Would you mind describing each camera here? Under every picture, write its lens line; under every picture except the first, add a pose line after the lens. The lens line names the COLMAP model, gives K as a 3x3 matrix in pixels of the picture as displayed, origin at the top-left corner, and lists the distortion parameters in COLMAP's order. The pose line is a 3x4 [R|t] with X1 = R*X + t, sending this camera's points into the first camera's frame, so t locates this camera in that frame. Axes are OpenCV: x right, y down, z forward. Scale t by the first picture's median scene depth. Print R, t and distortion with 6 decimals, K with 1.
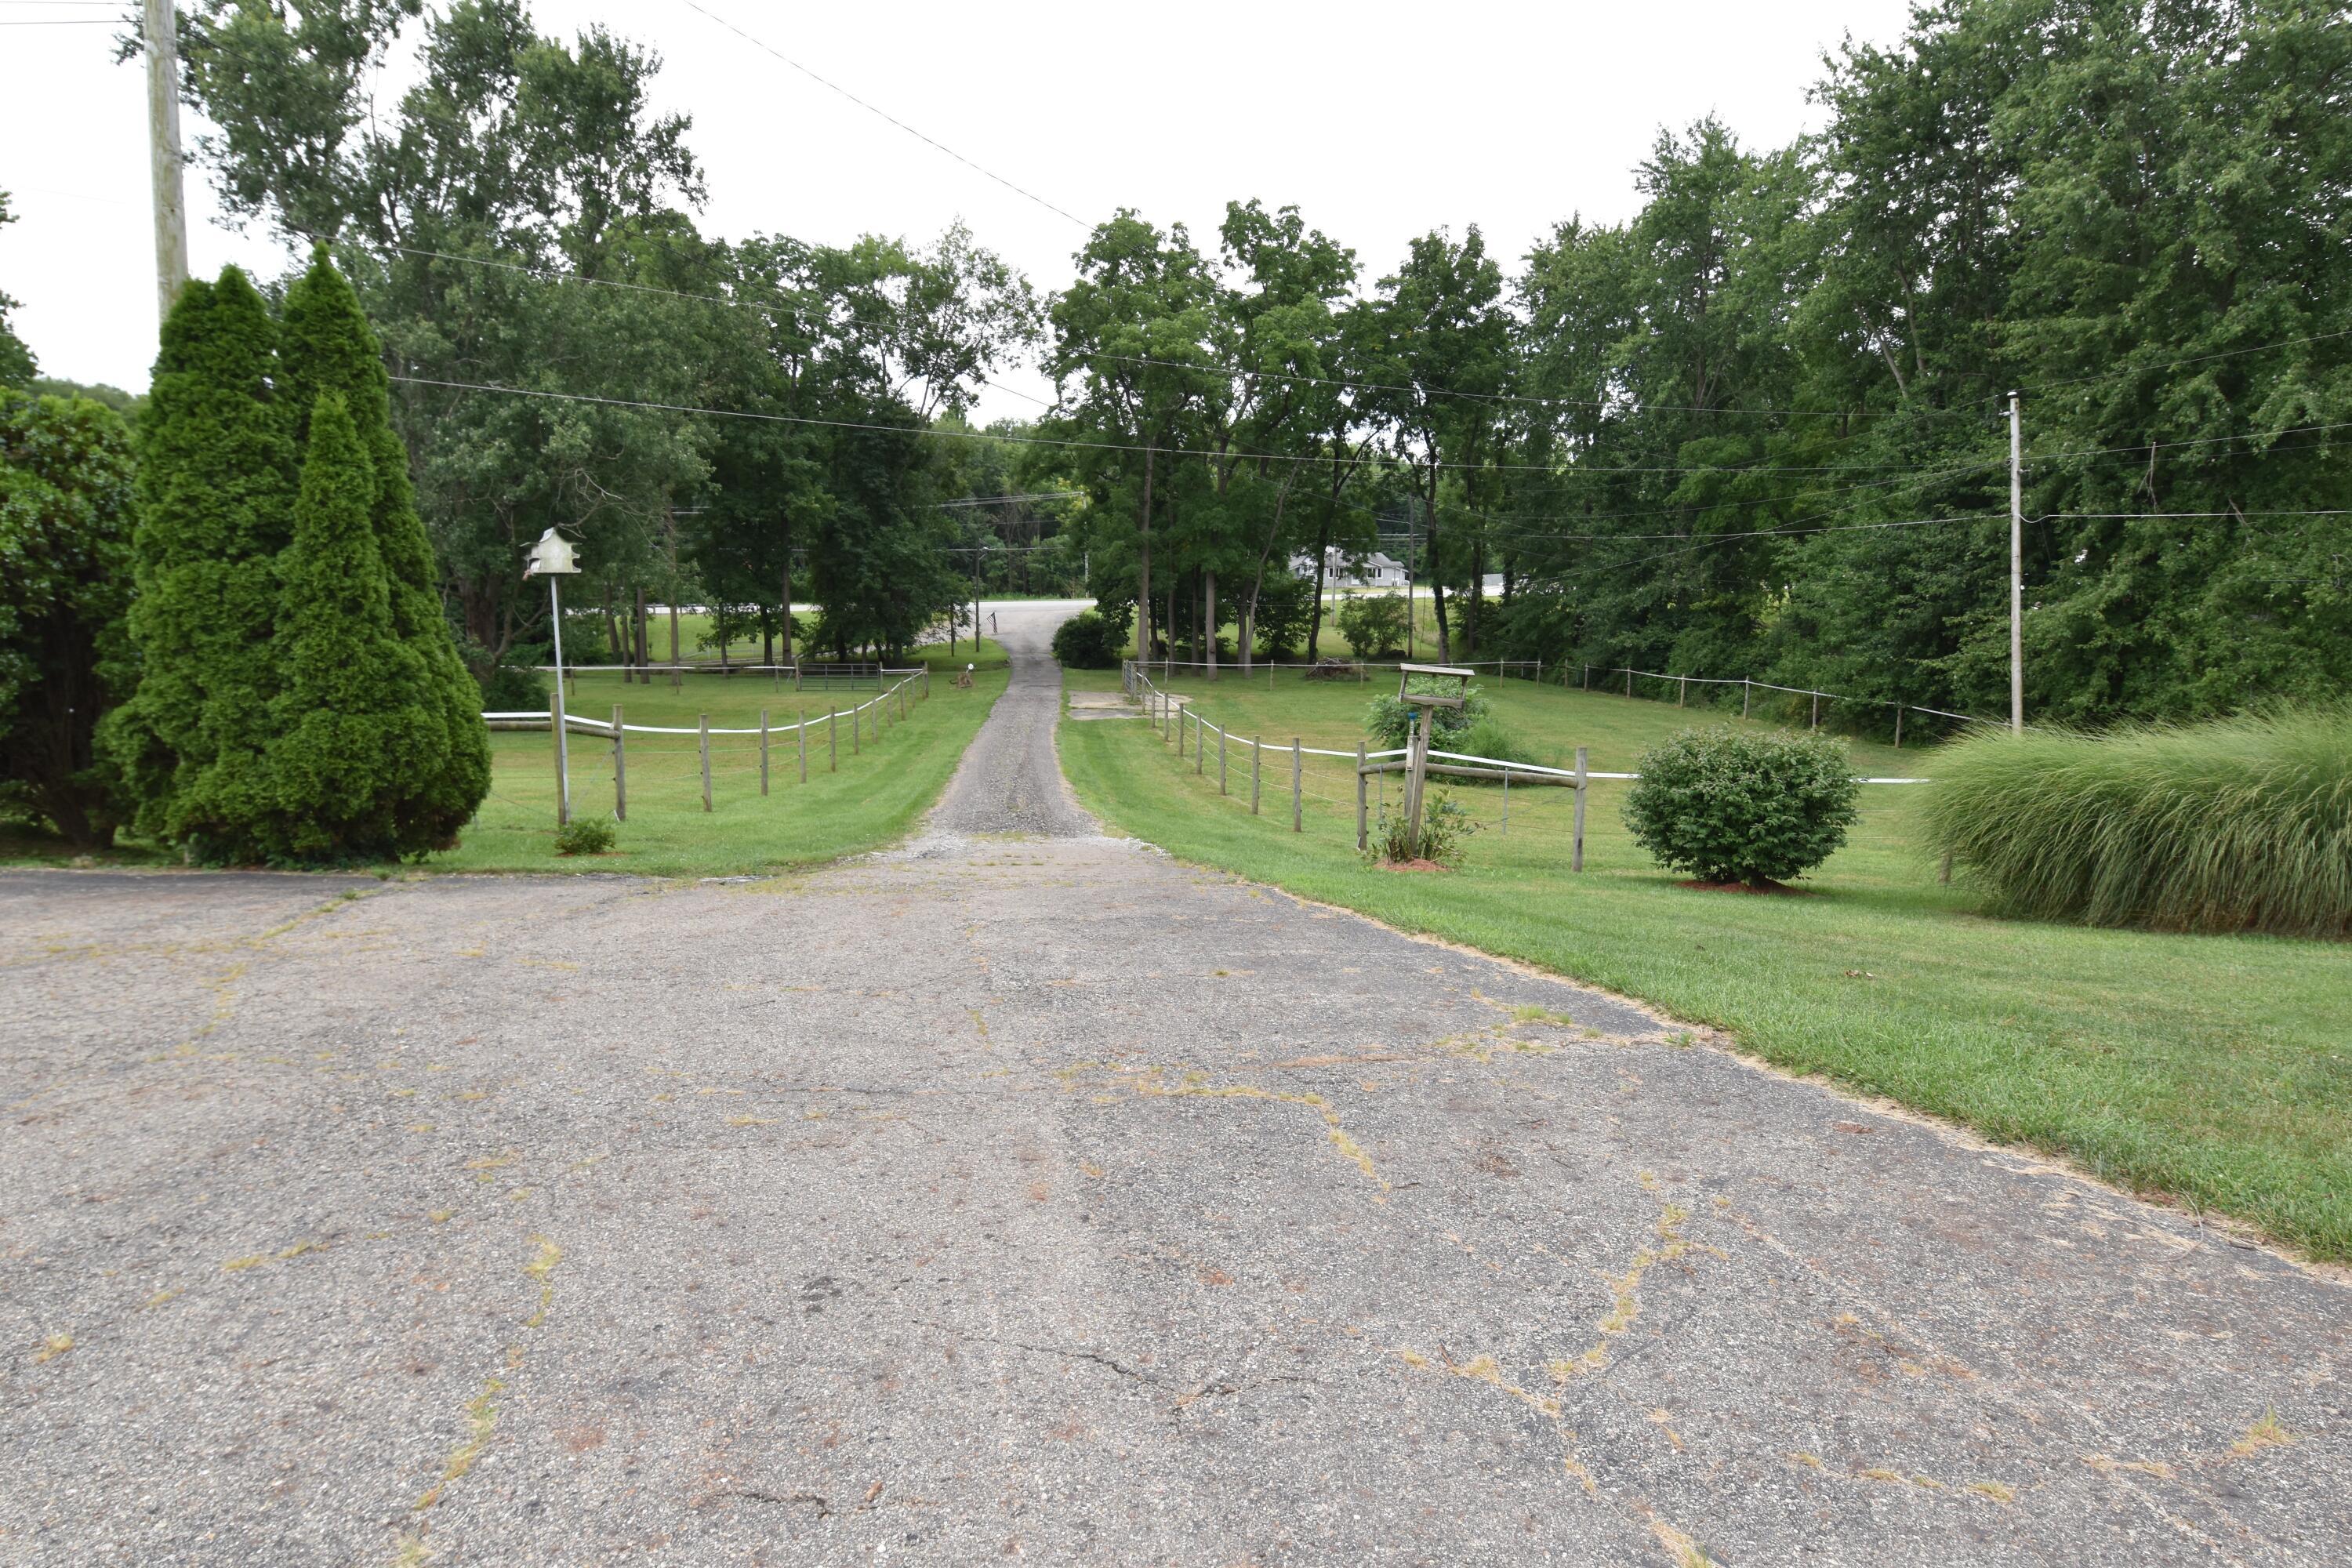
lens RADIAL K [[1358.5, 0, 1183.0], [0, 1358.5, 788.6], [0, 0, 1]] dist [0.050127, -0.054579]
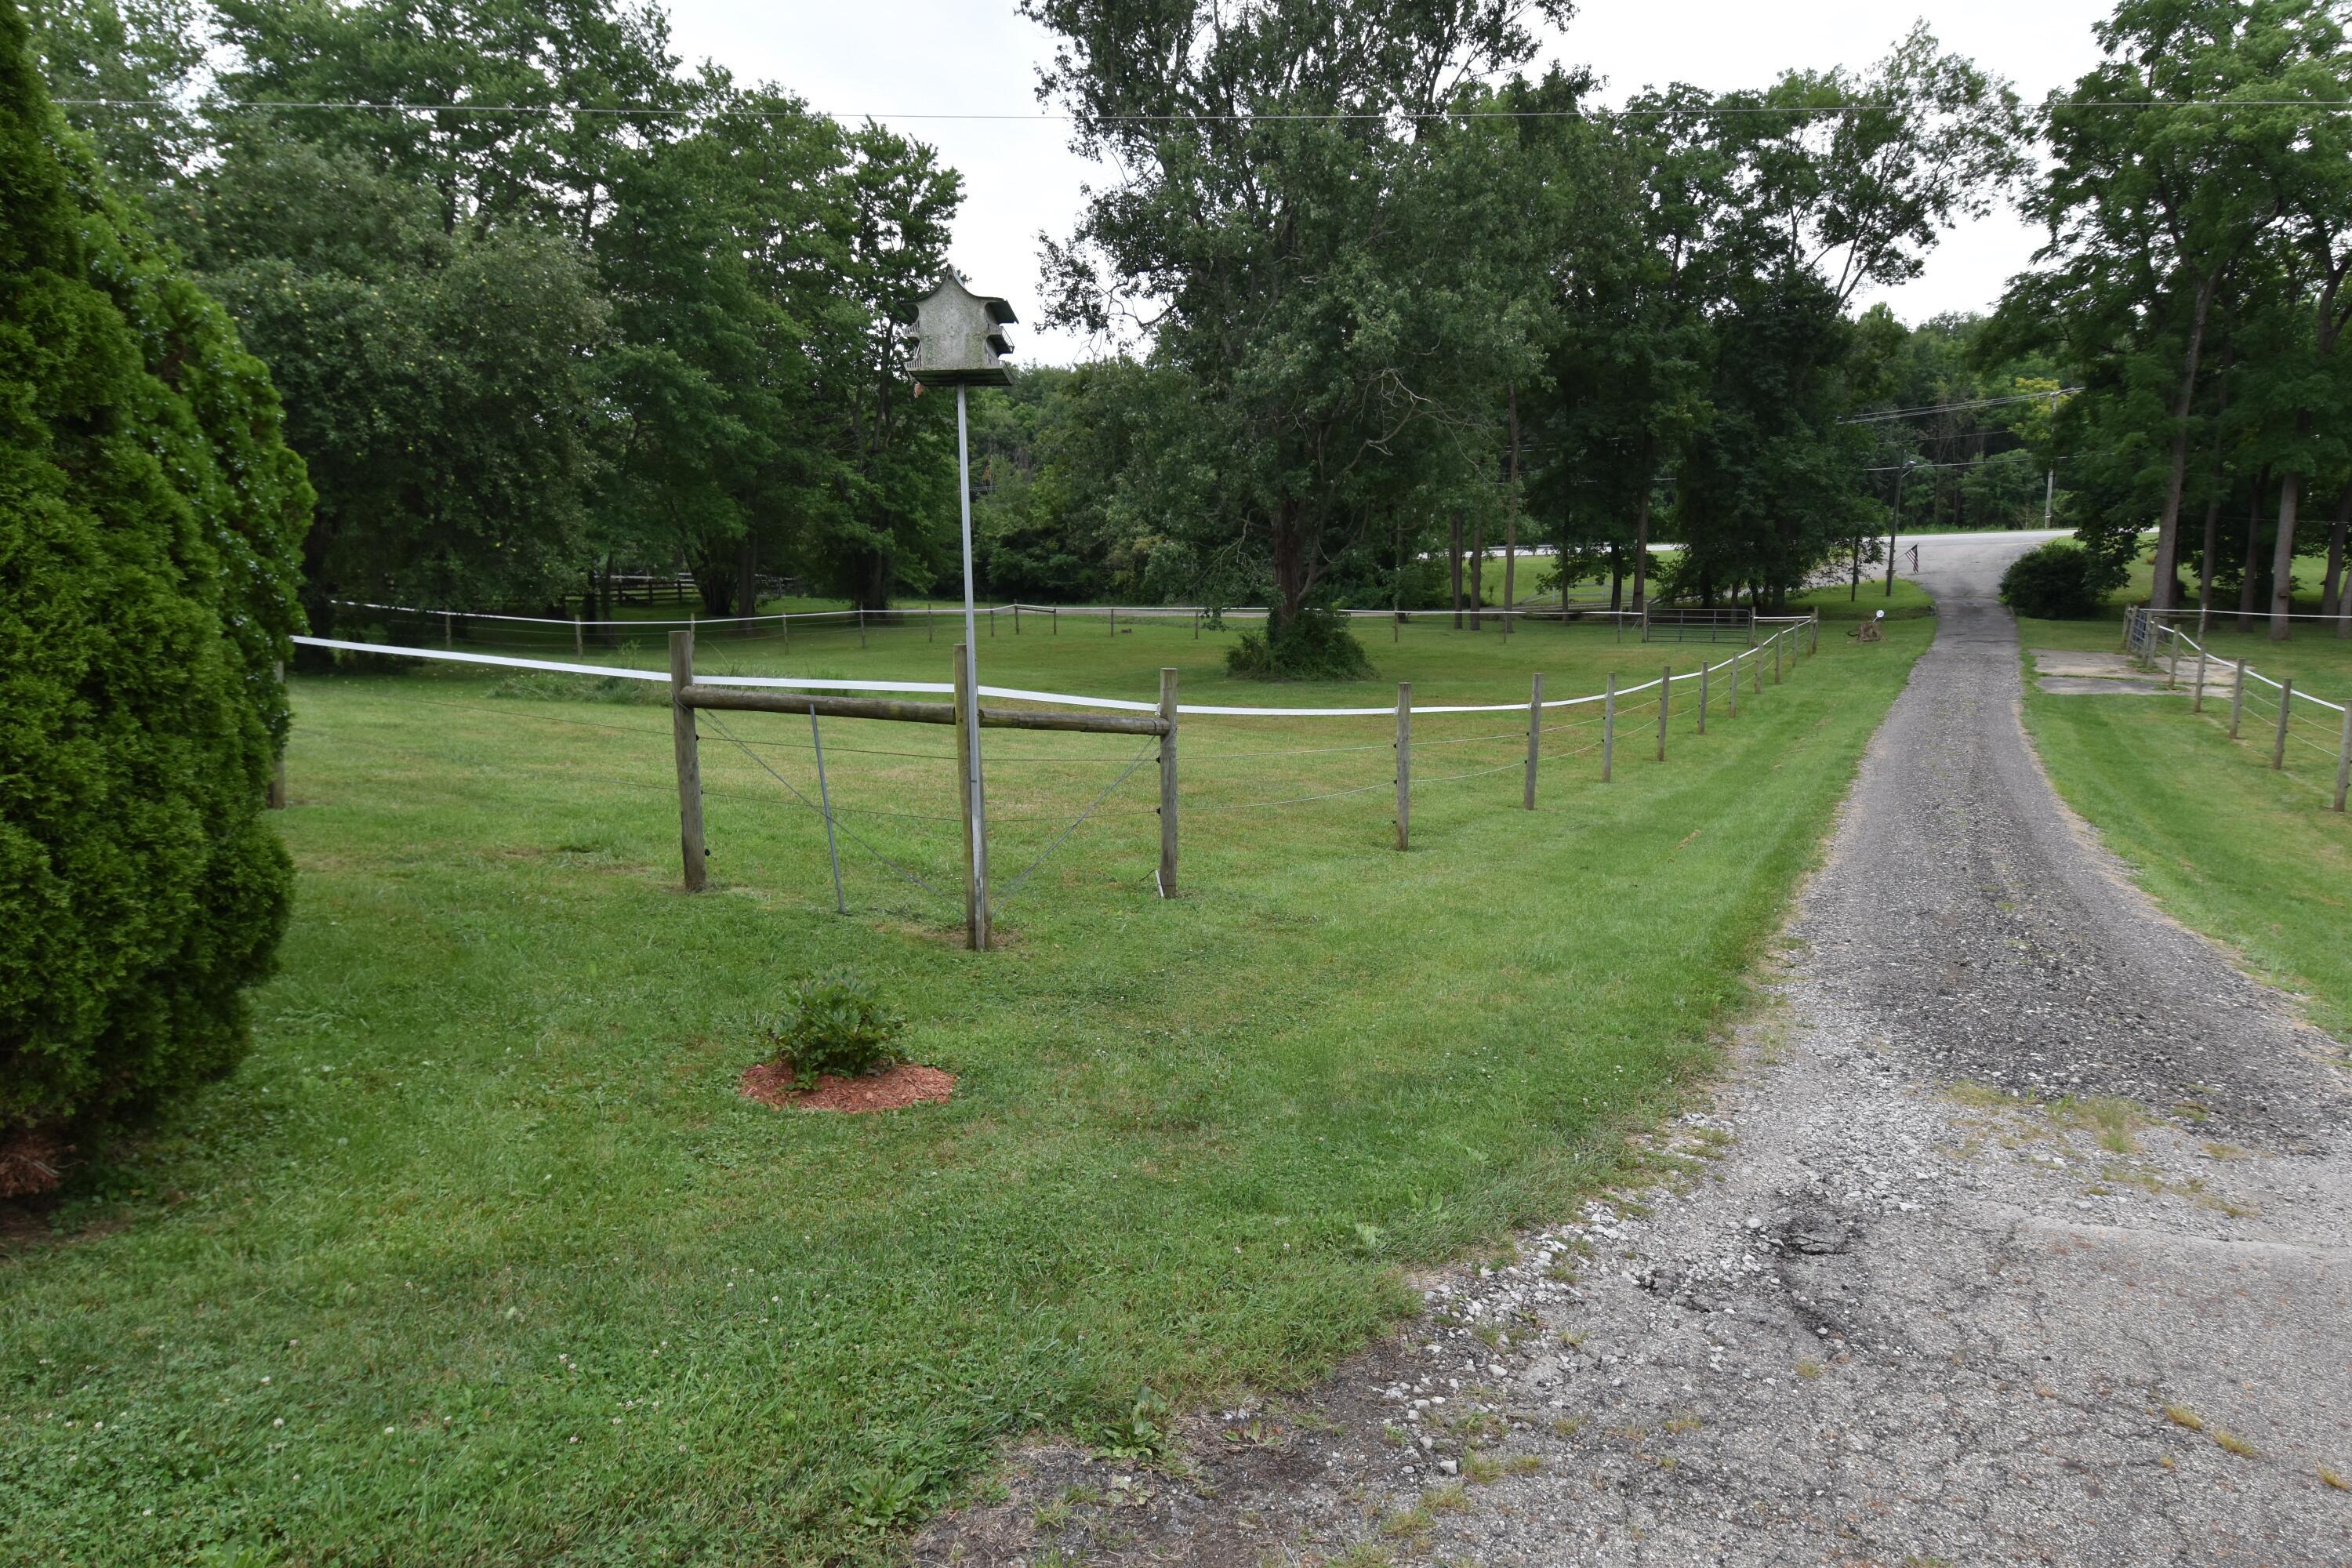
lens RADIAL K [[1358.5, 0, 1183.0], [0, 1358.5, 788.6], [0, 0, 1]] dist [0.050127, -0.054579]
pose [[0.817475, 0.083819, -0.569832, -0.027148], [-0.062701, 0.996425, 0.056619, -0.010658], [0.572541, -0.010556, 0.819808, 0.137505]]
